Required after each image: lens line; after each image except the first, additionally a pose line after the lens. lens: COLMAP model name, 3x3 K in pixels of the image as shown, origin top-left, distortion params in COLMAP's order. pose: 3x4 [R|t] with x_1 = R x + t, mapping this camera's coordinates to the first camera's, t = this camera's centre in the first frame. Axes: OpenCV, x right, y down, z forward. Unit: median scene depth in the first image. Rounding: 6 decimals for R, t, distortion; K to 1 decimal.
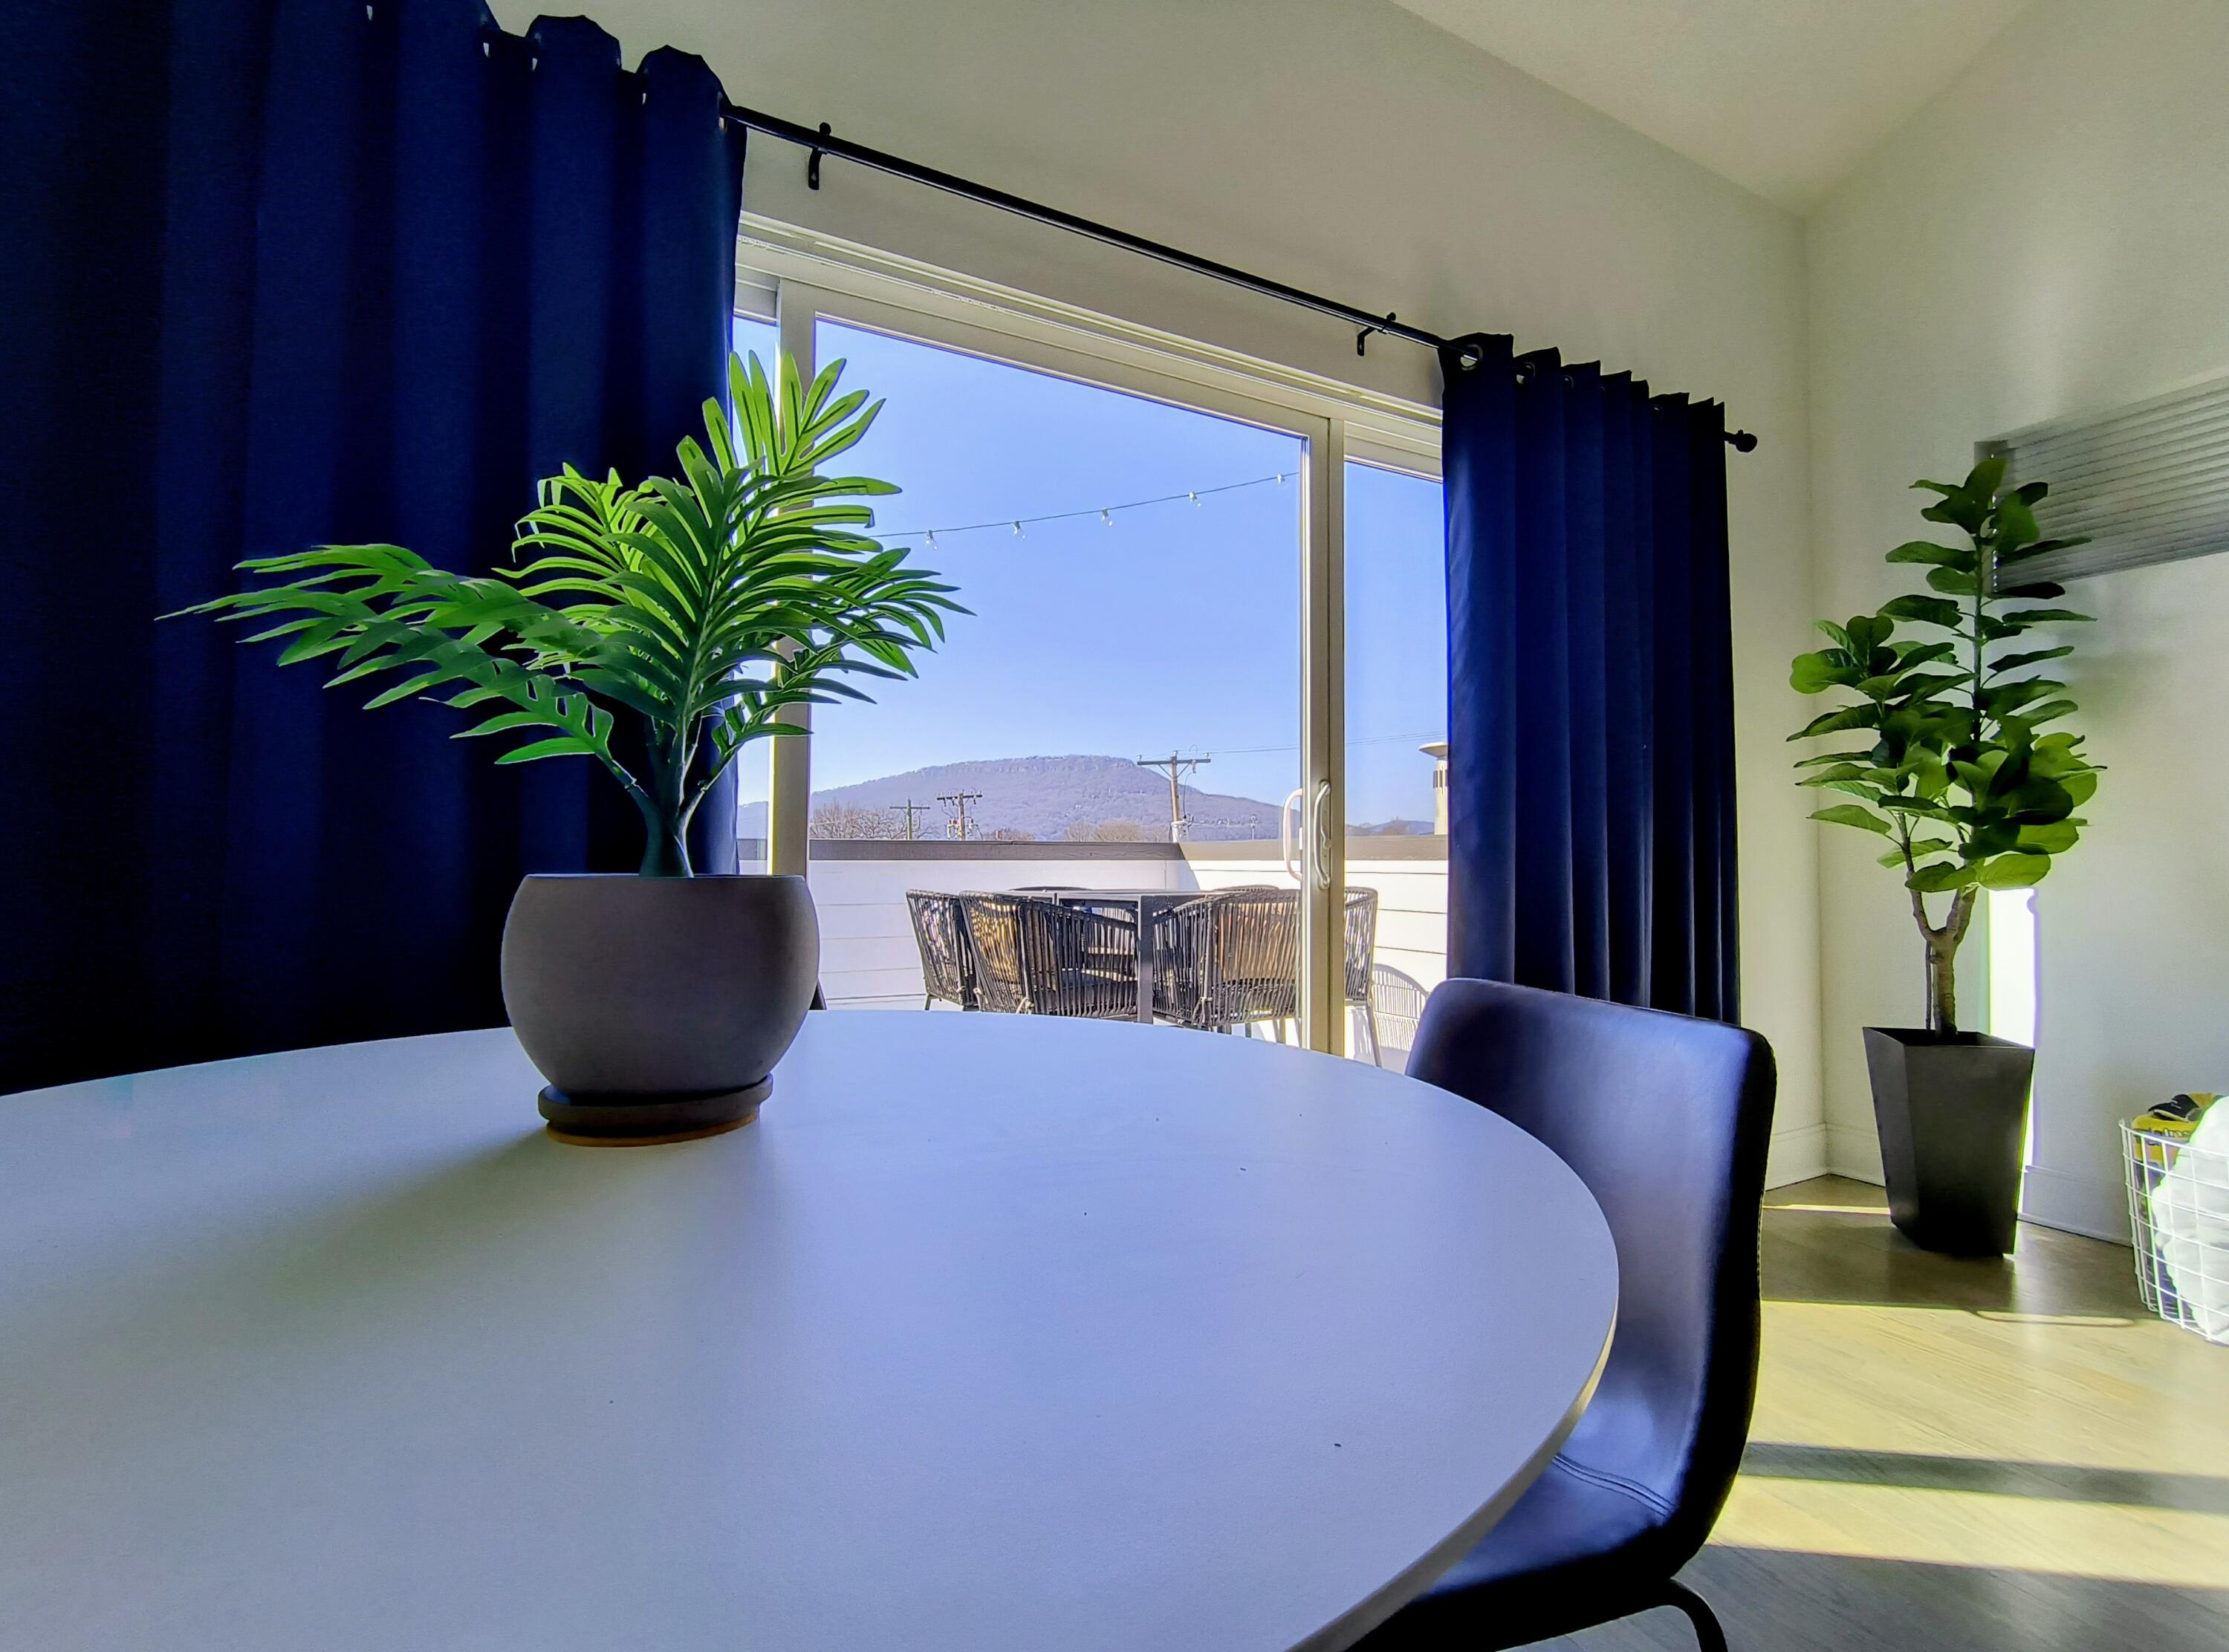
lens RADIAL K [[1033.5, 0, 1103.5], [0, 1033.5, 819.2], [0, 0, 1]] dist [-0.000832, 0.000841]
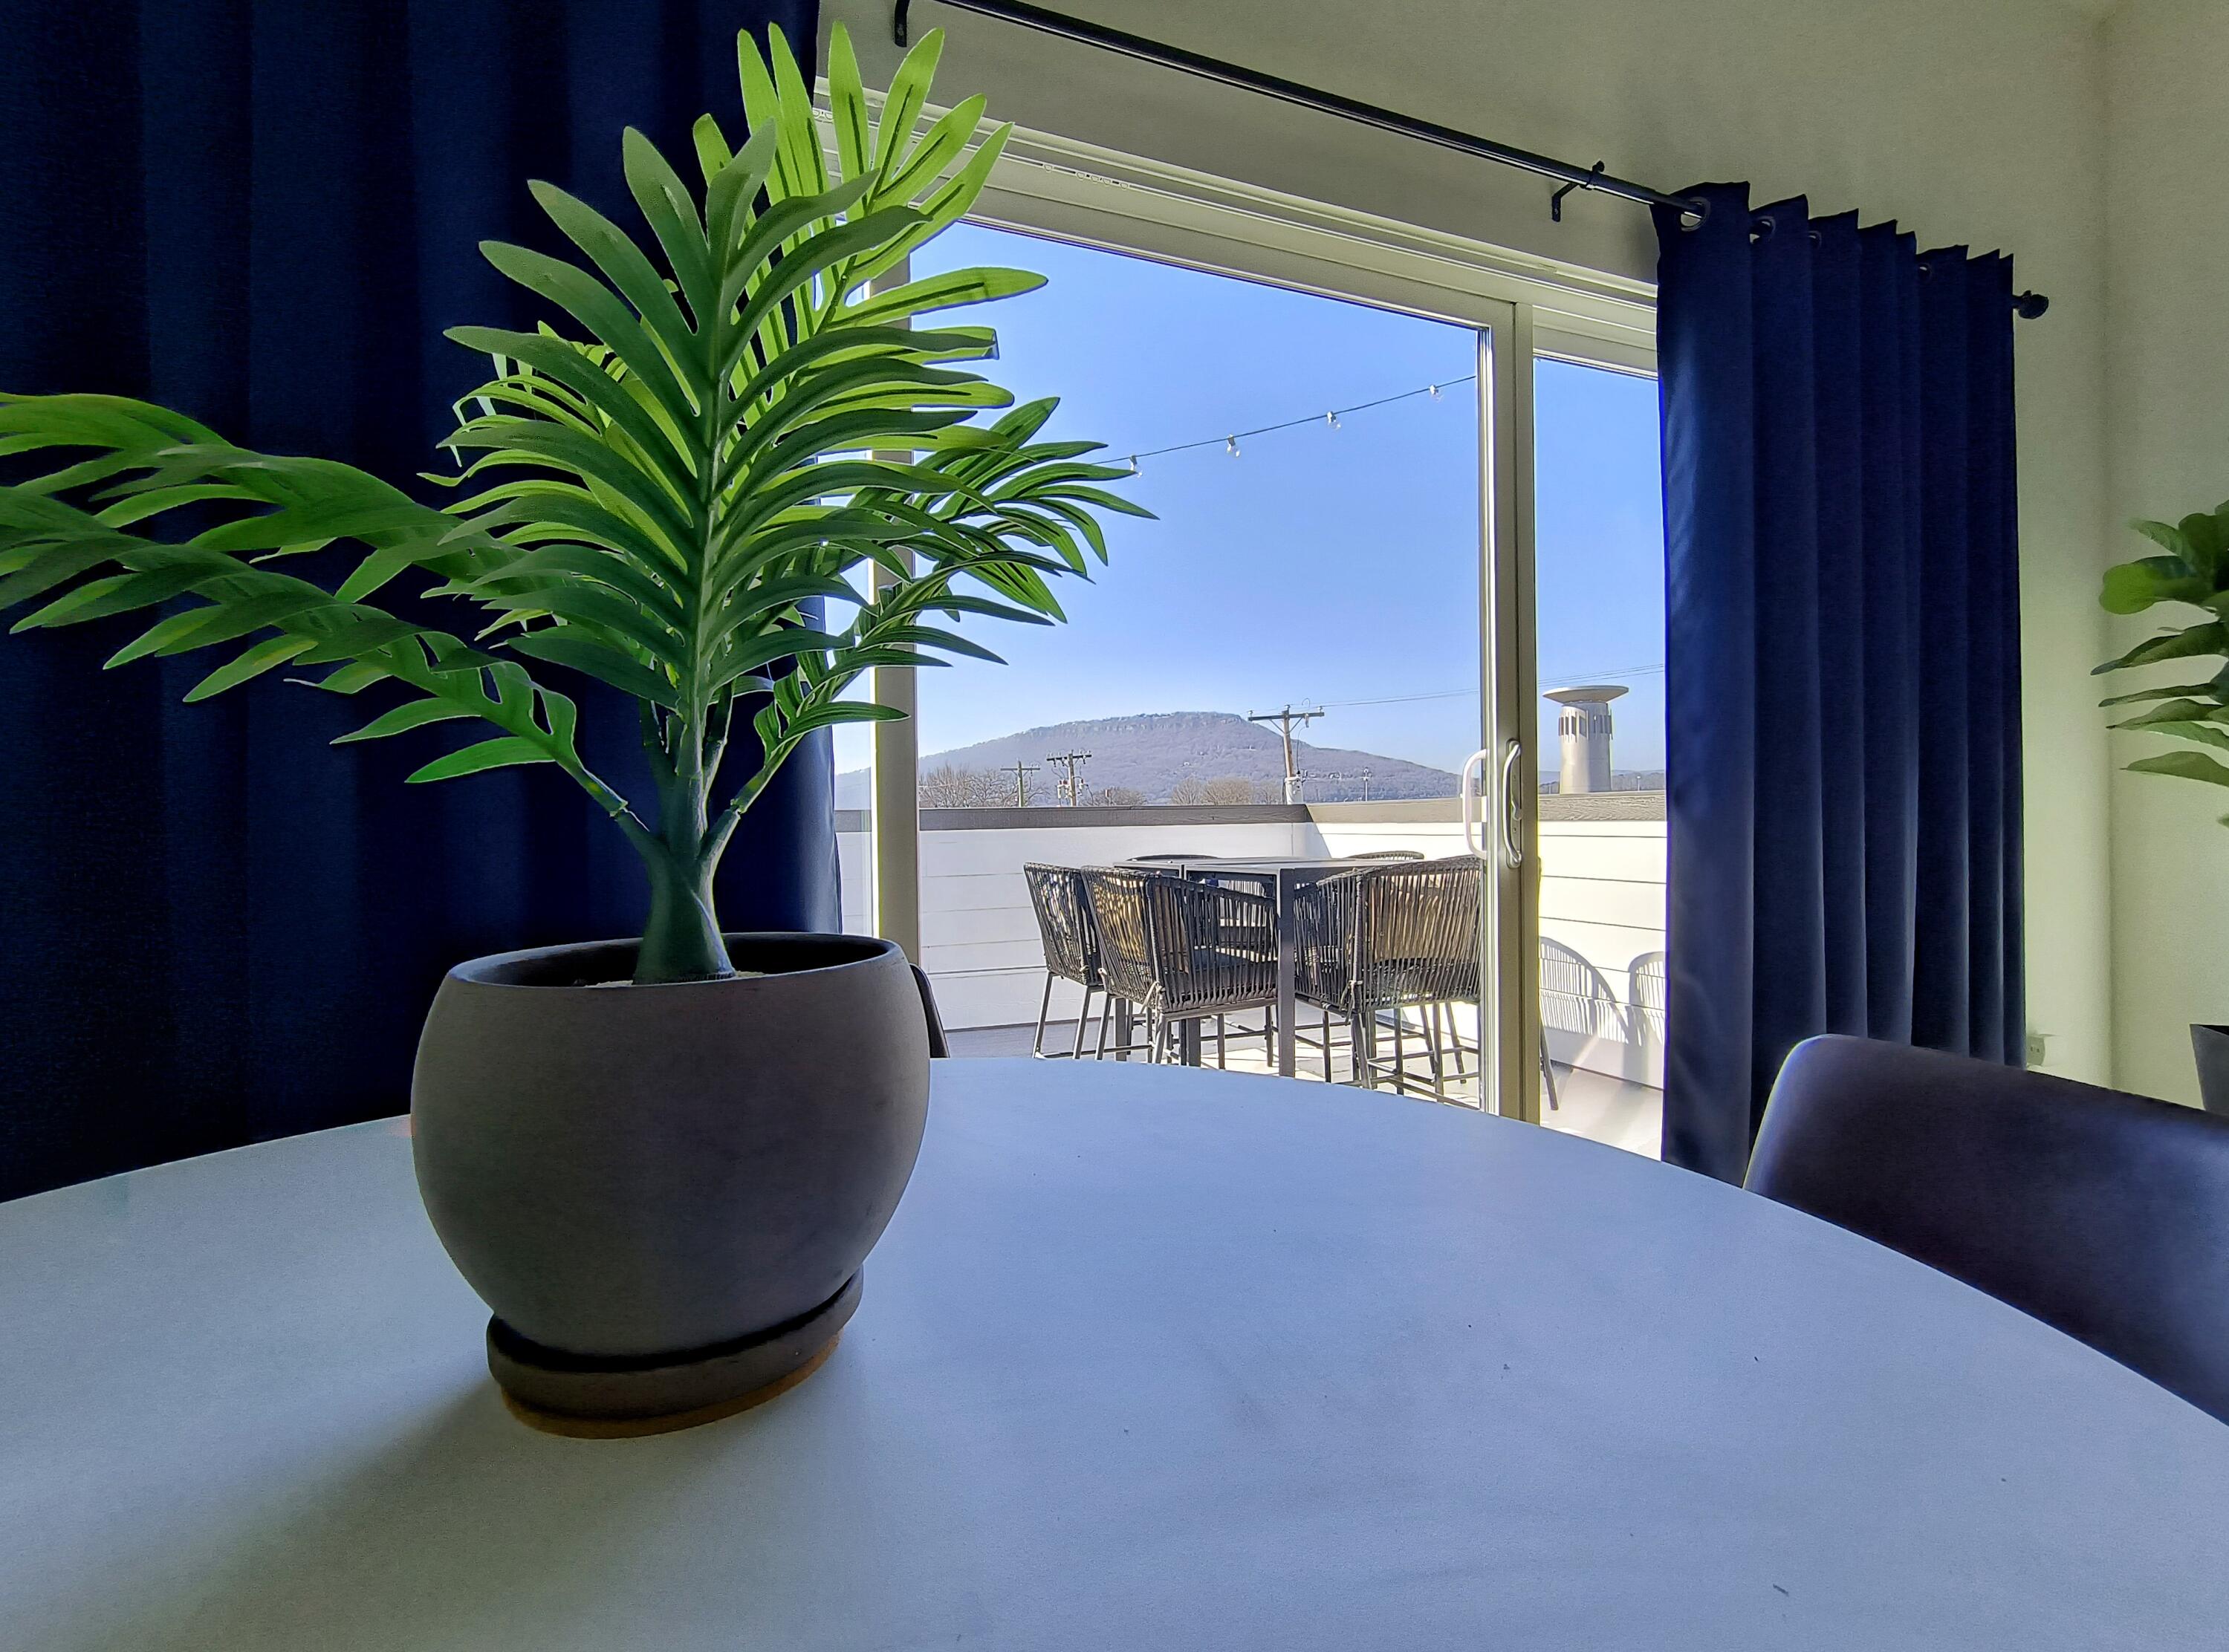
lens RADIAL K [[1033.5, 0, 1103.5], [0, 1033.5, 819.2], [0, 0, 1]] dist [-0.000832, 0.000841]
pose [[0.994213, -0.018855, -0.105758, -0.027149], [0.023135, 0.998956, 0.039389, -0.011413], [0.104905, -0.041608, 0.993611, 0.105917]]
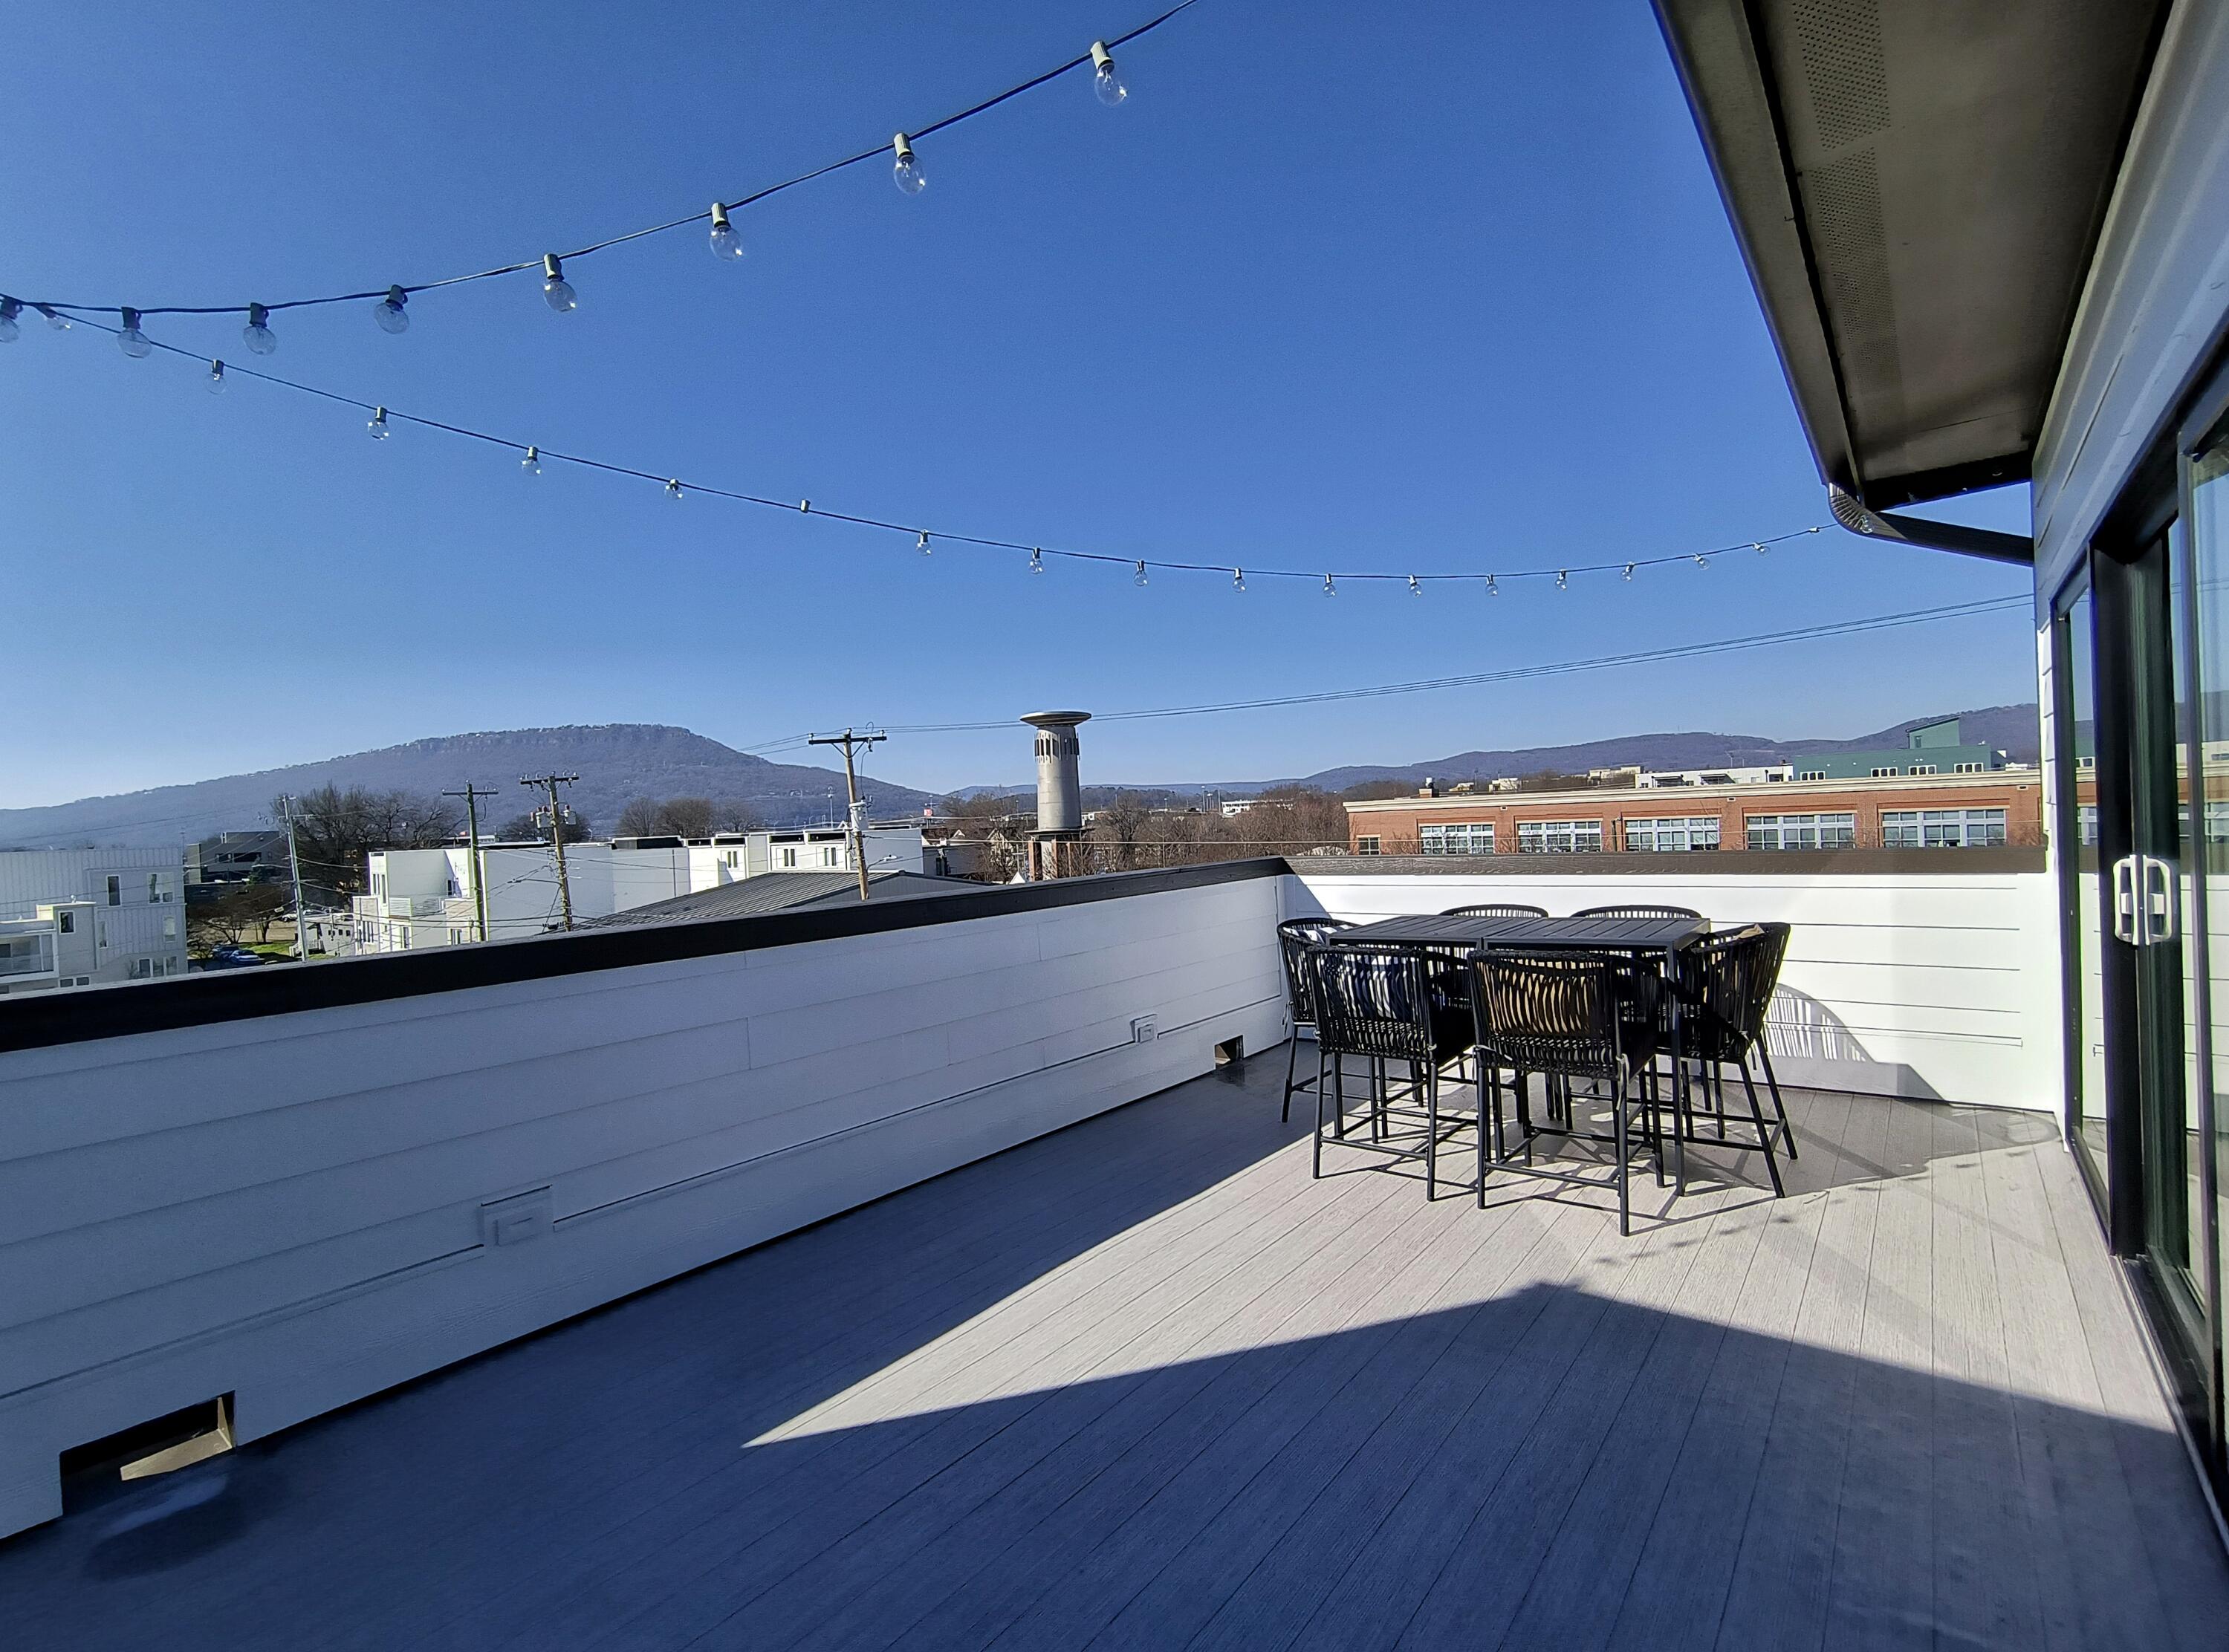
lens RADIAL K [[1033.5, 0, 1103.5], [0, 1033.5, 819.2], [0, 0, 1]] dist [-0.000832, 0.000841]
pose [[0.921207, -0.044075, 0.386569, -1.277238], [0.032367, 0.998800, 0.036746, -0.150004], [-0.387724, -0.021339, 0.921528, 0.478969]]
